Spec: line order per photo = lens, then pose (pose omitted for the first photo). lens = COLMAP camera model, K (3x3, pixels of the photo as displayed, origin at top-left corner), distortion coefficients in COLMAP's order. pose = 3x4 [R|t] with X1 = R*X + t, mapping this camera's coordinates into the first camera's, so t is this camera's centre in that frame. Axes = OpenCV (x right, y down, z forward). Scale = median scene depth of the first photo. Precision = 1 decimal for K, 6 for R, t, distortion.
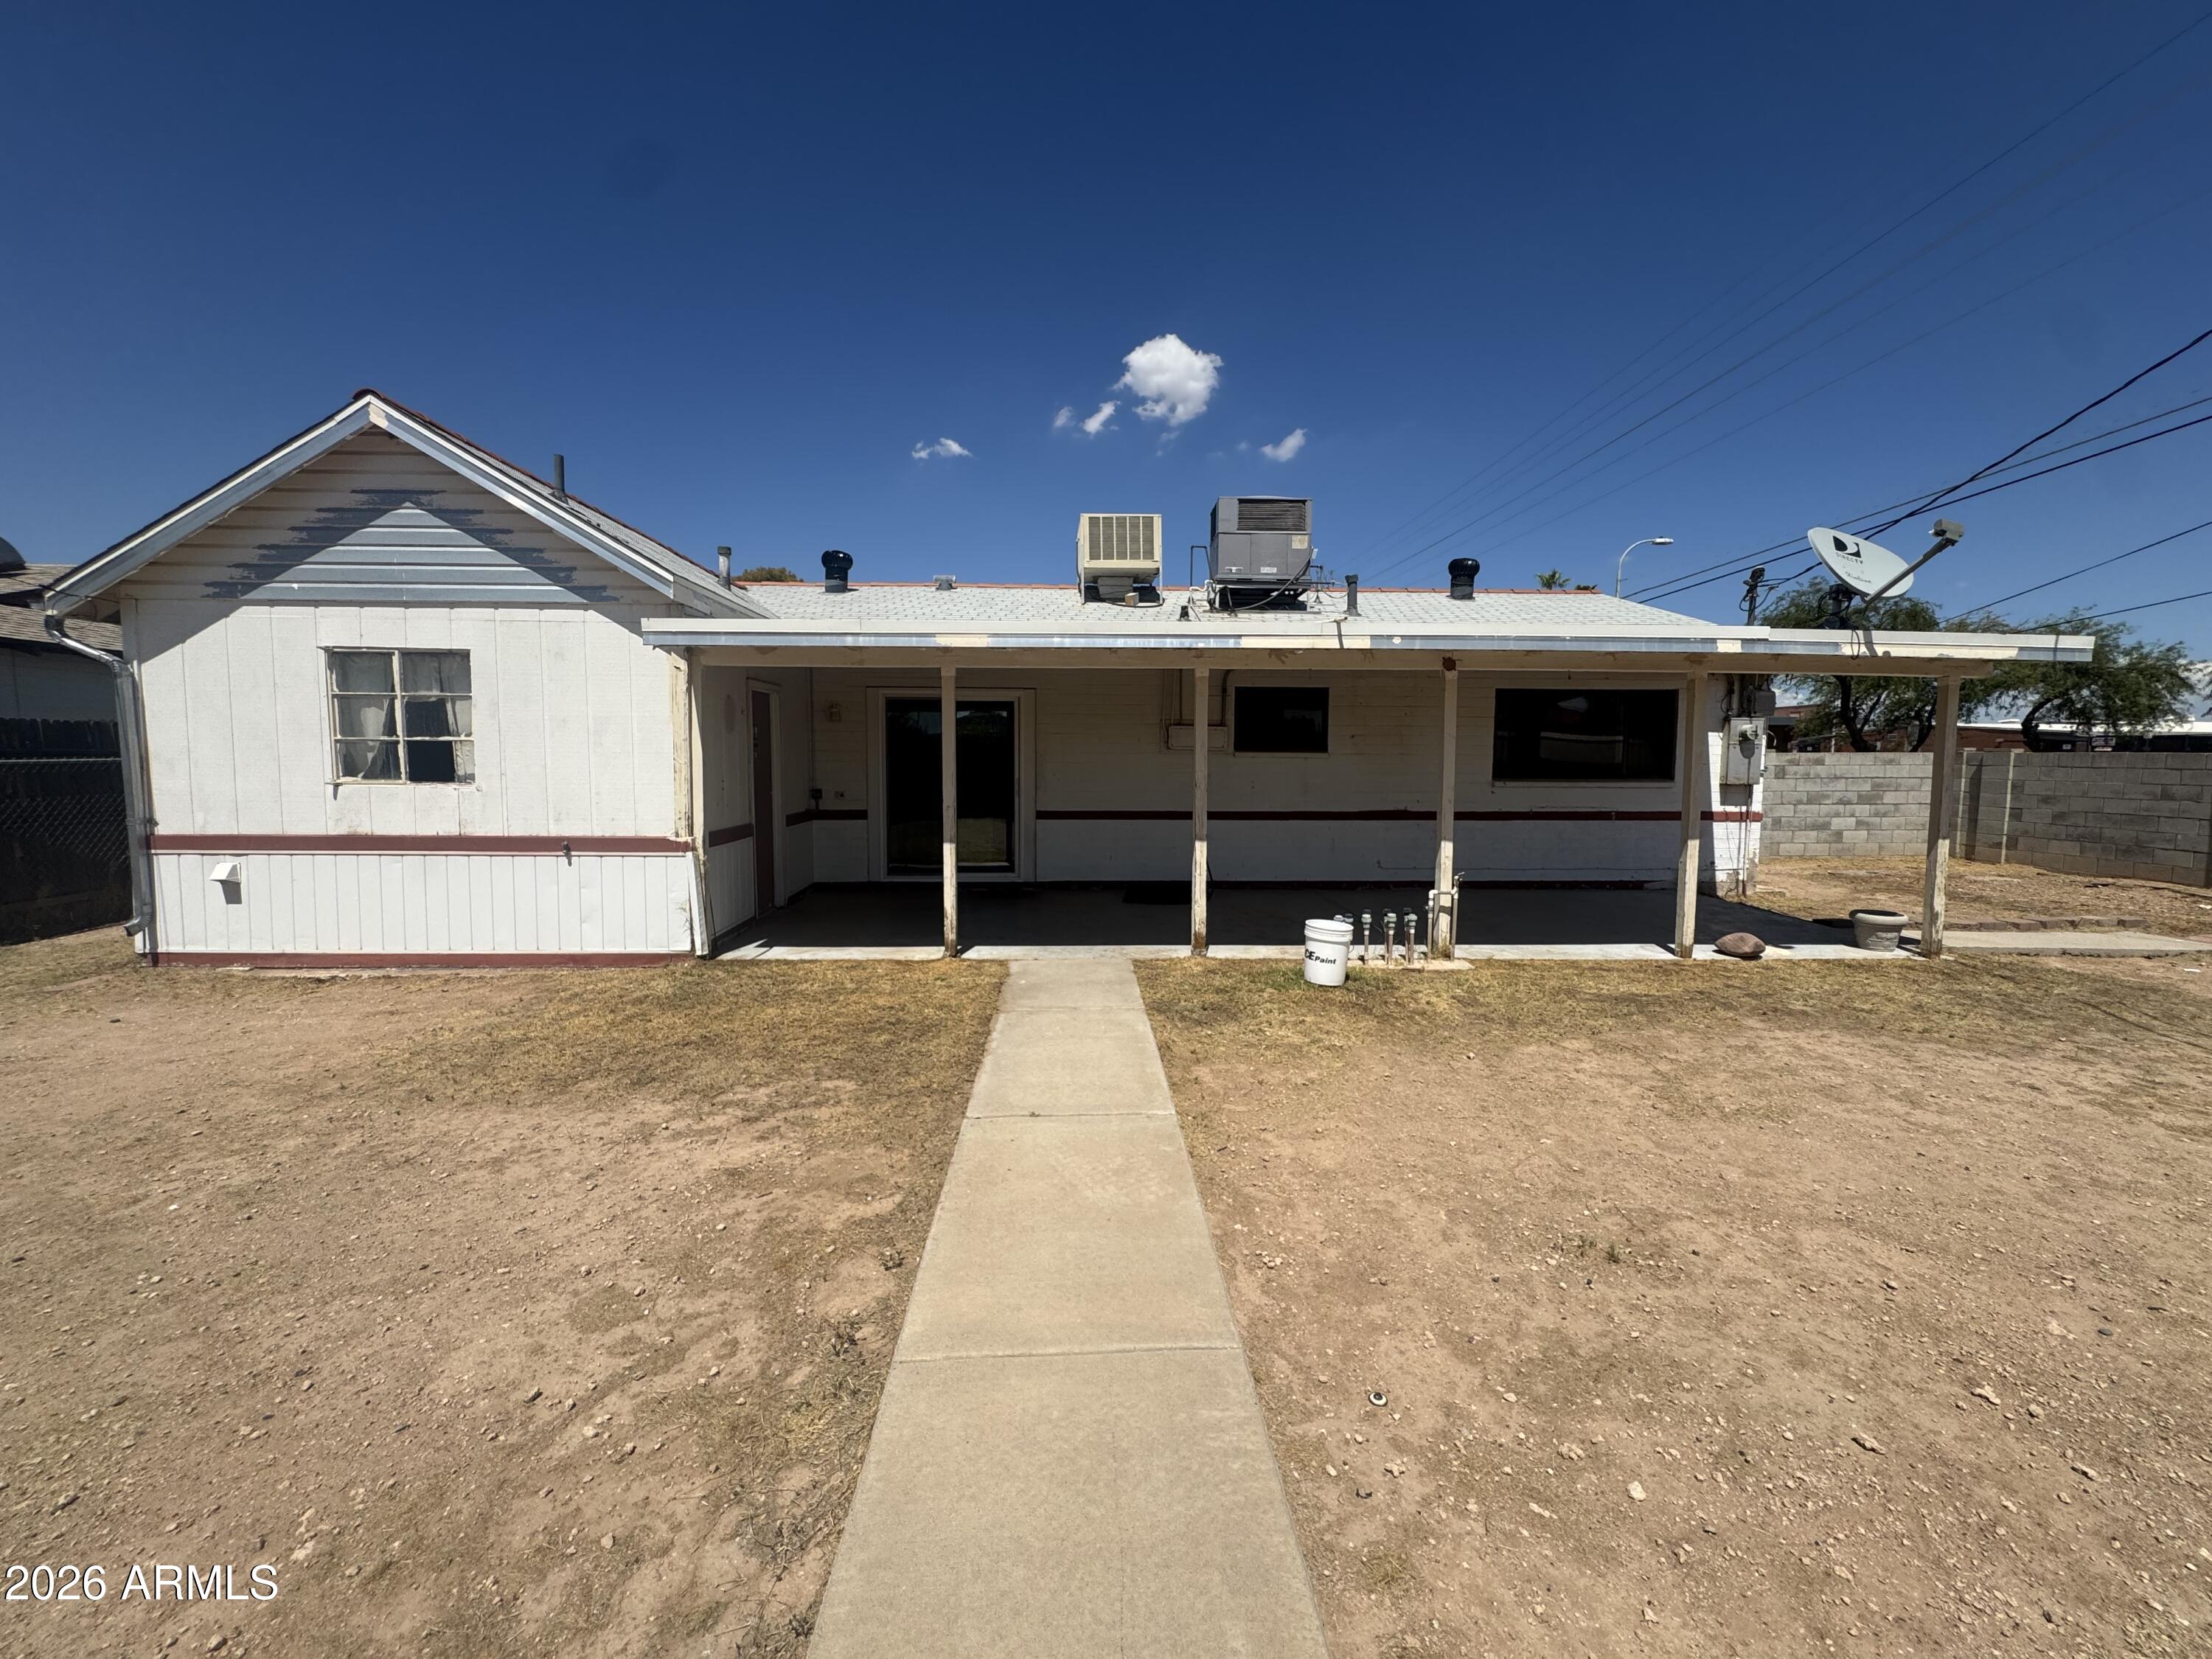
lens RADIAL K [[887.8, 0, 1098.6], [0, 887.8, 834.0], [0, 0, 1]] dist [-0.002533, -0.000195]
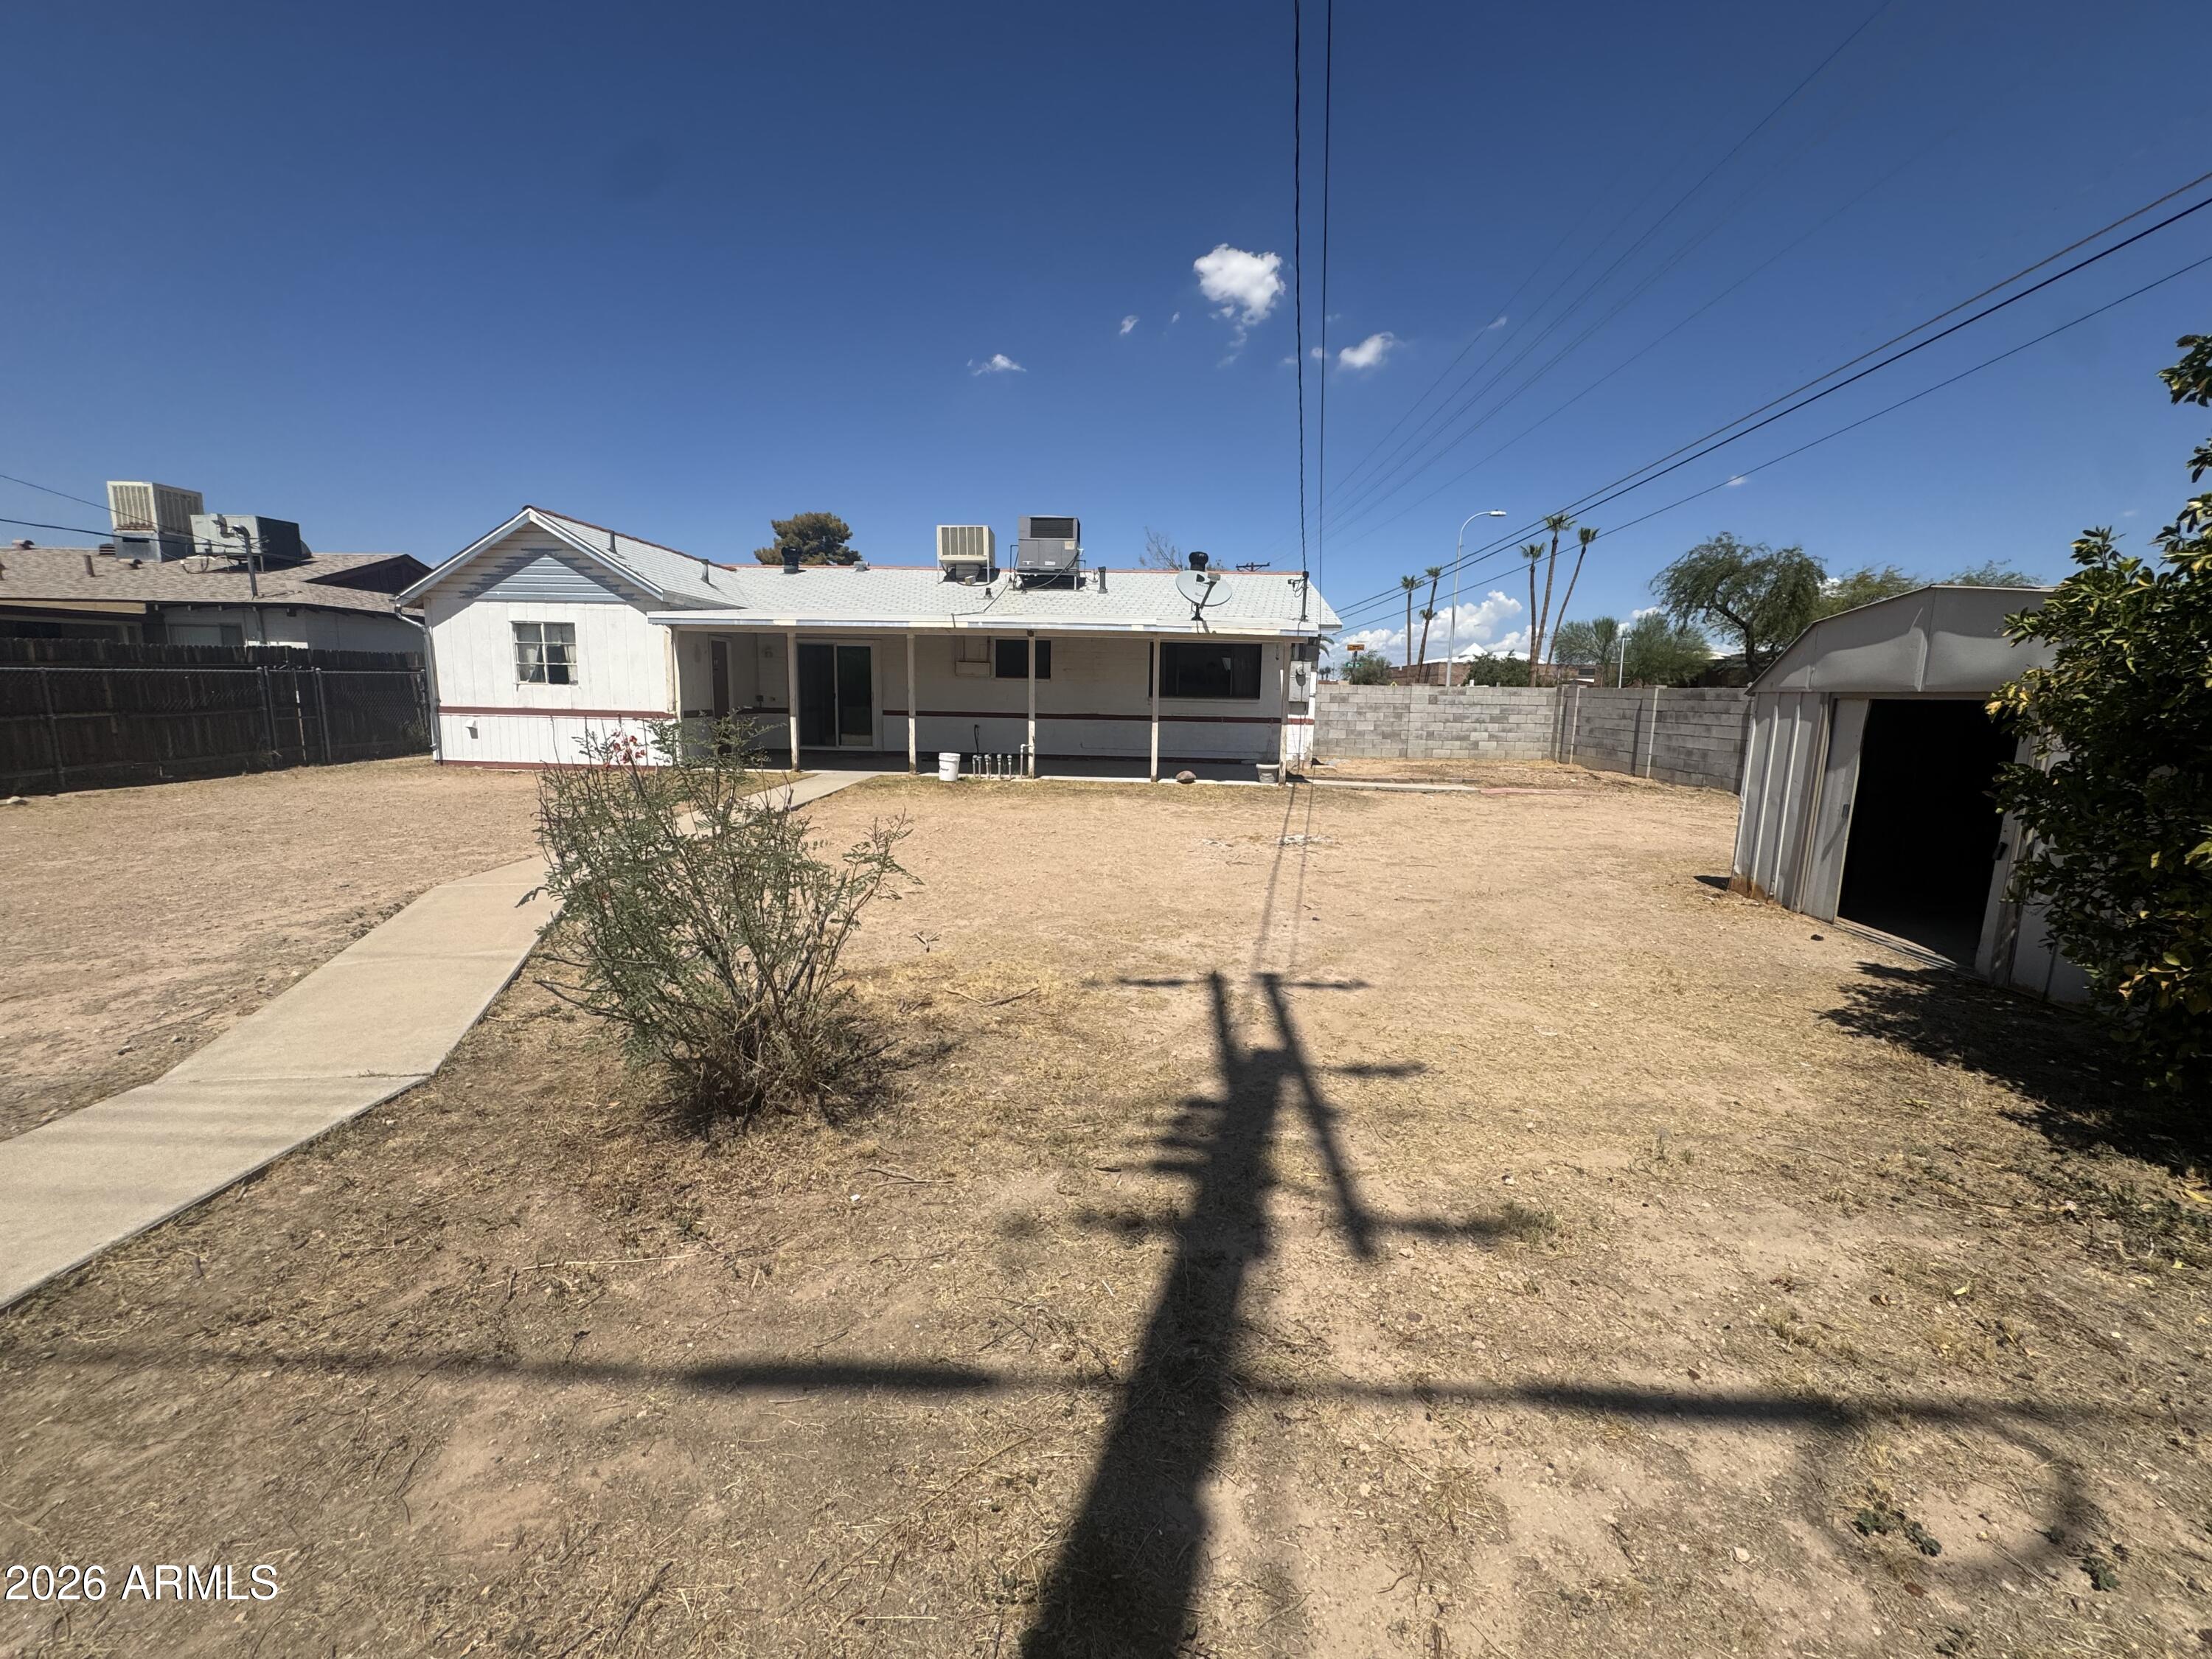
lens RADIAL K [[887.8, 0, 1098.6], [0, 887.8, 834.0], [0, 0, 1]] dist [-0.002533, -0.000195]
pose [[0.996750, 0.027218, -0.075818, 0.740678], [-0.021726, 0.997143, 0.072351, 0.121894], [0.077571, -0.070468, 0.994493, -1.084441]]
